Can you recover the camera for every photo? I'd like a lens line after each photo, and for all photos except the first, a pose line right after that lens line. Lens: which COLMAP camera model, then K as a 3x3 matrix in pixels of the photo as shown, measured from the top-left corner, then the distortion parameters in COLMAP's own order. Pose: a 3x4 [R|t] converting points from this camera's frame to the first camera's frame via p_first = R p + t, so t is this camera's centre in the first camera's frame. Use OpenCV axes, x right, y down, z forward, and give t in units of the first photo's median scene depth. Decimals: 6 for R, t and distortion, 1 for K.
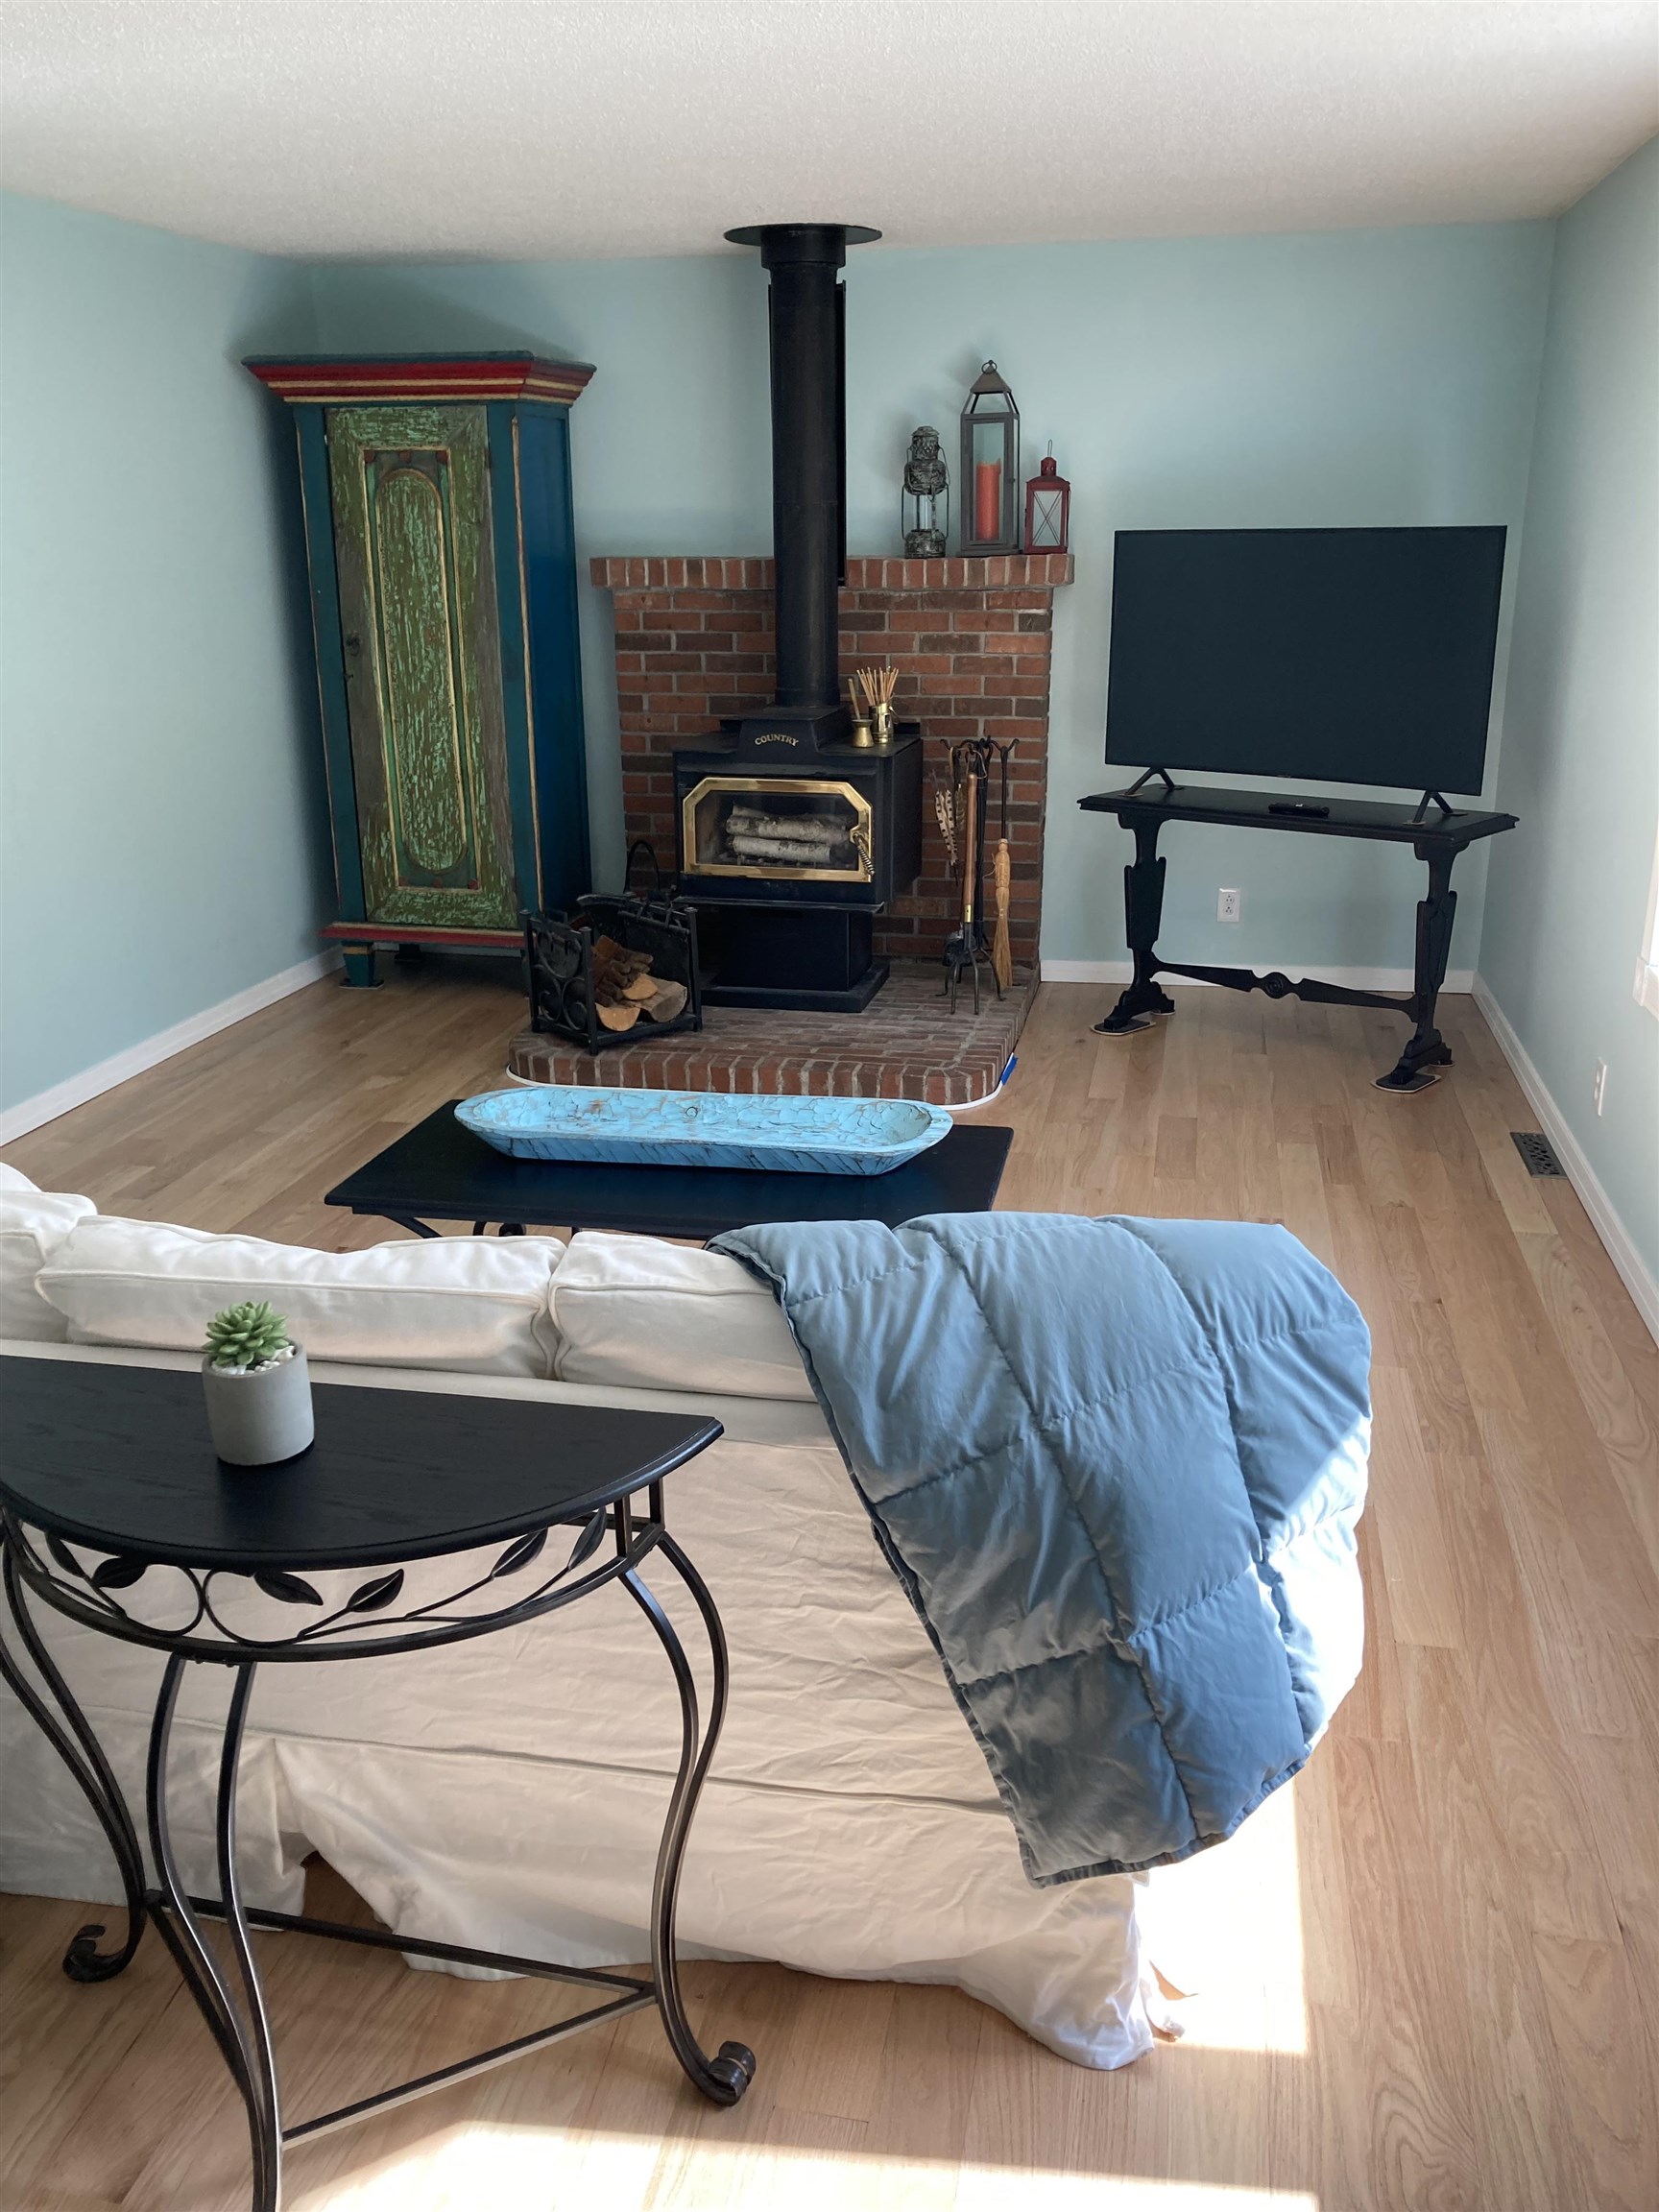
lens RADIAL K [[1830.2, 0, 846.6], [0, 1830.2, 1109.7], [0, 0, 1]] dist [0.053361, -0.013927]
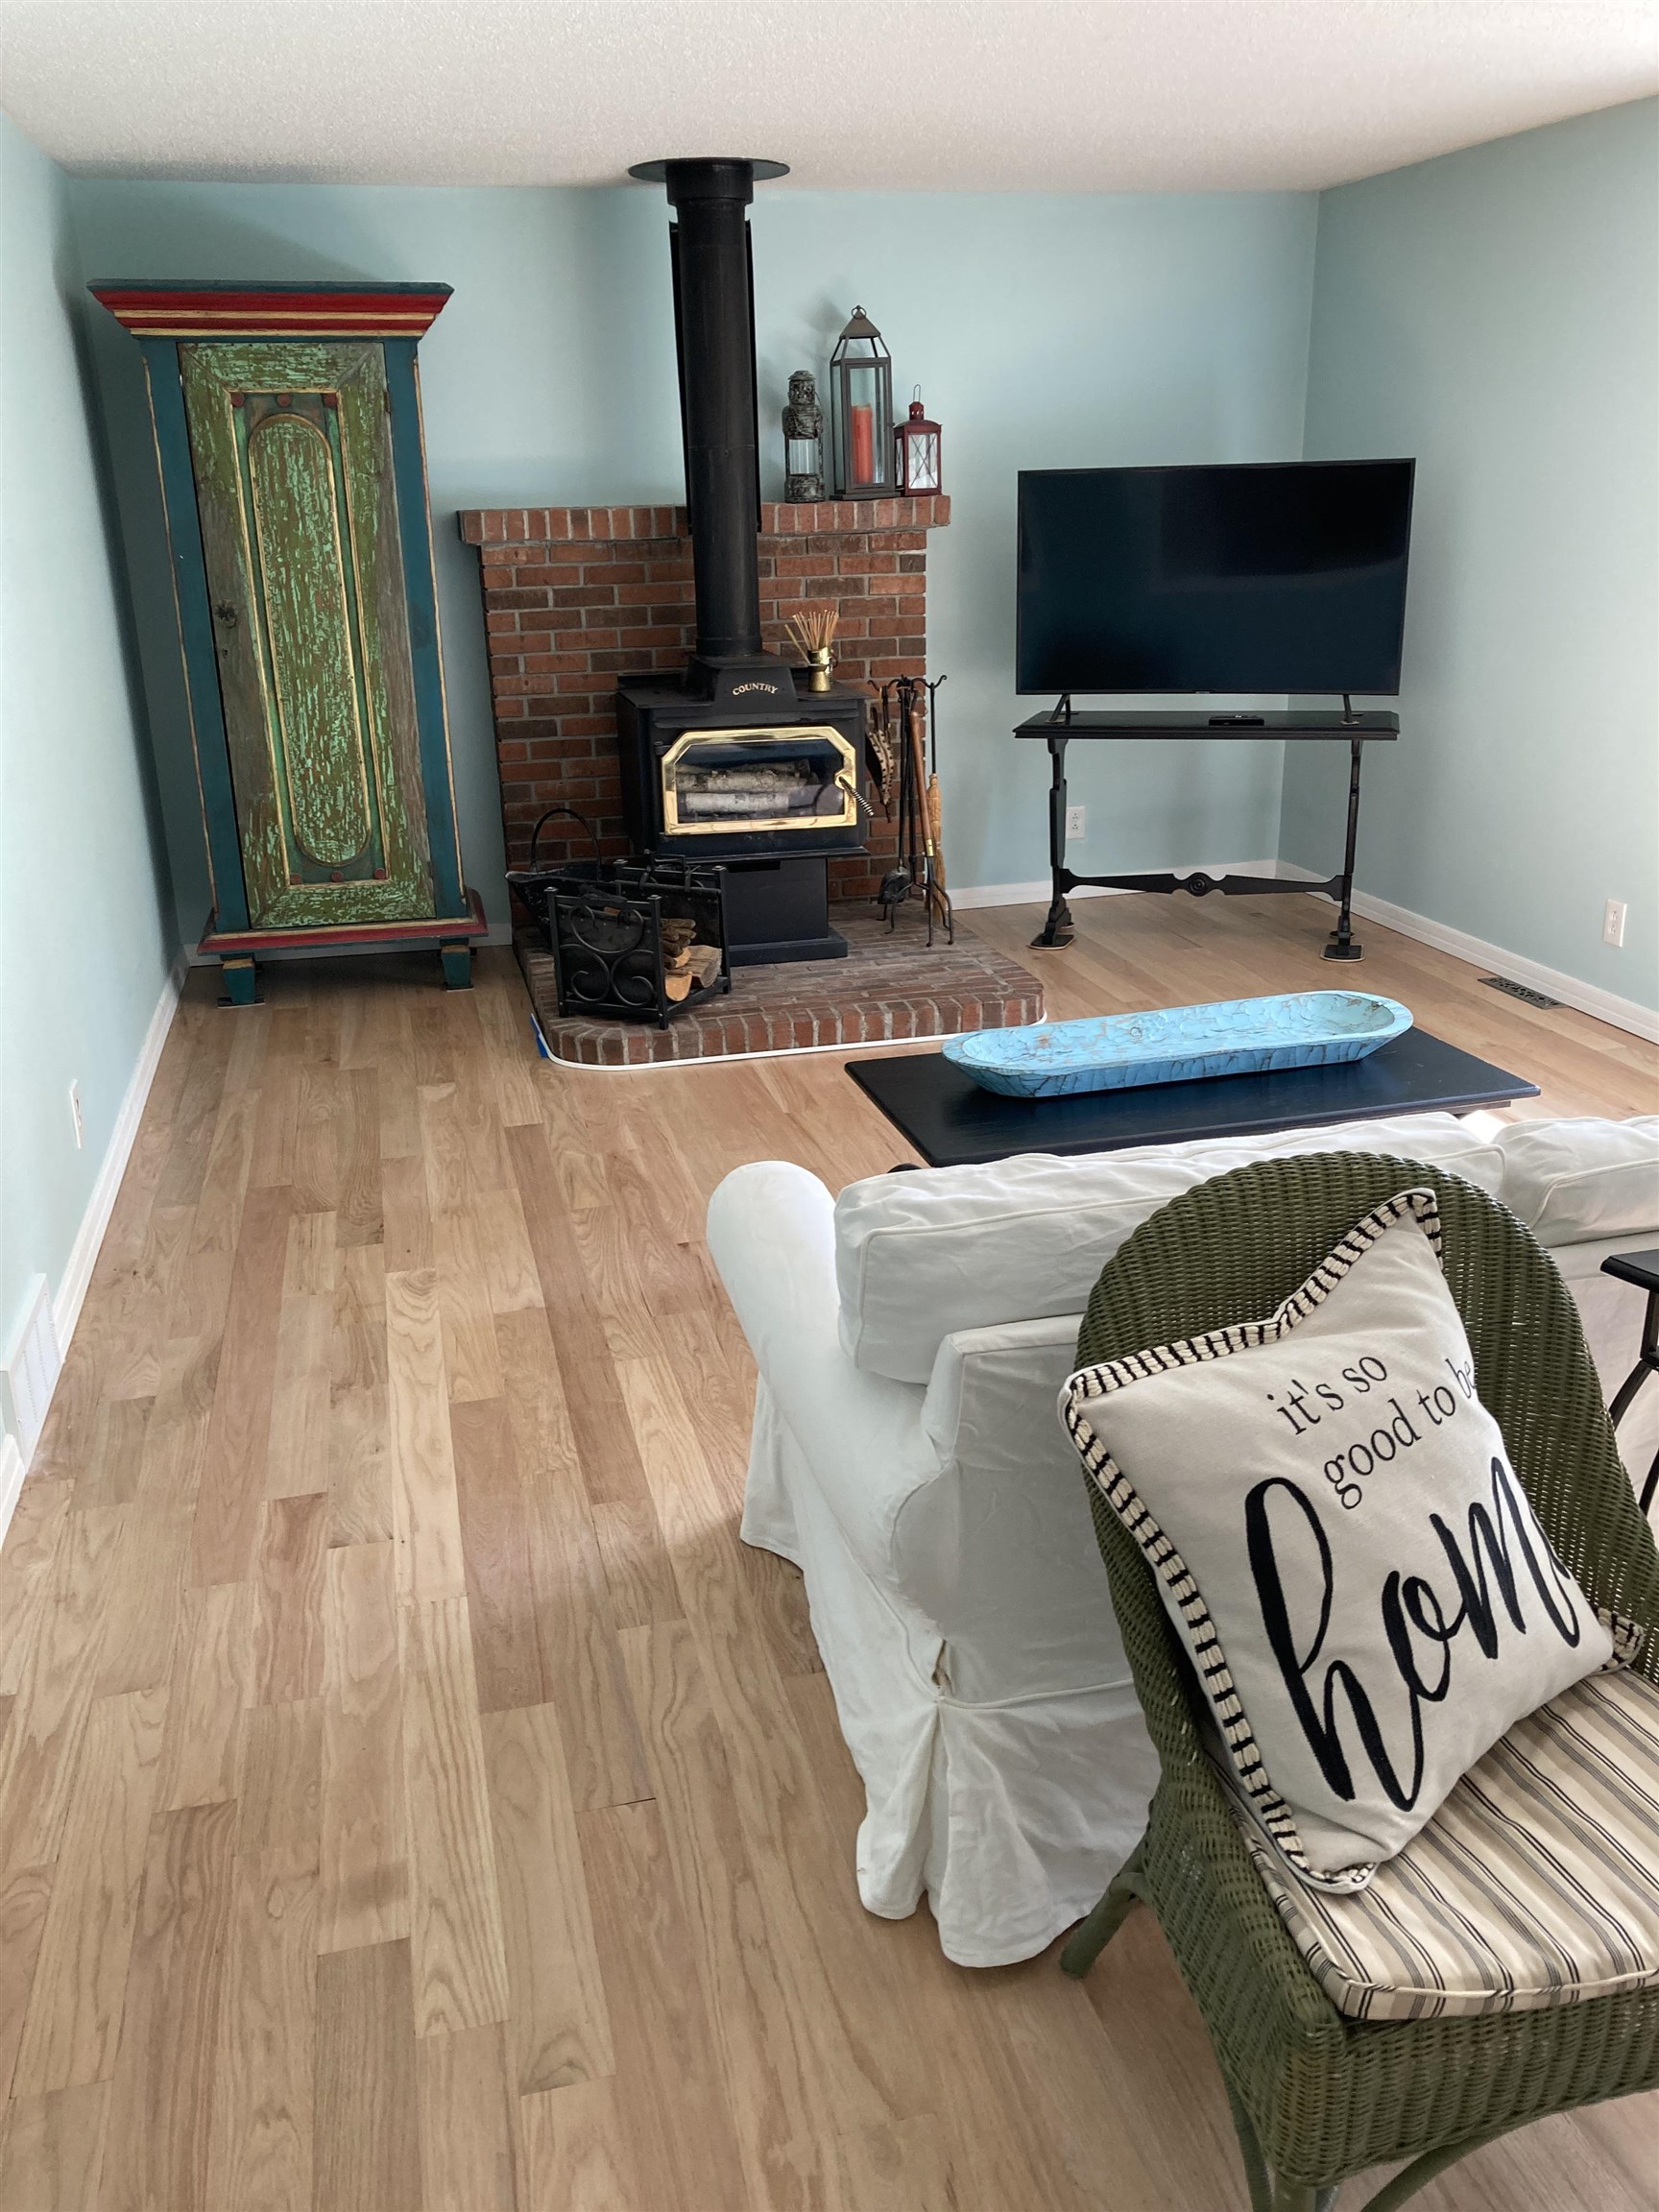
lens RADIAL K [[1830.2, 0, 849.7], [0, 1830.2, 1108.9], [0, 0, 1]] dist [0.053361, -0.013927]
pose [[0.903242, -0.155233, 0.400071, -0.399557], [0.148100, 0.987763, 0.048900, -0.018908], [-0.402767, 0.015082, 0.915178, 0.077040]]
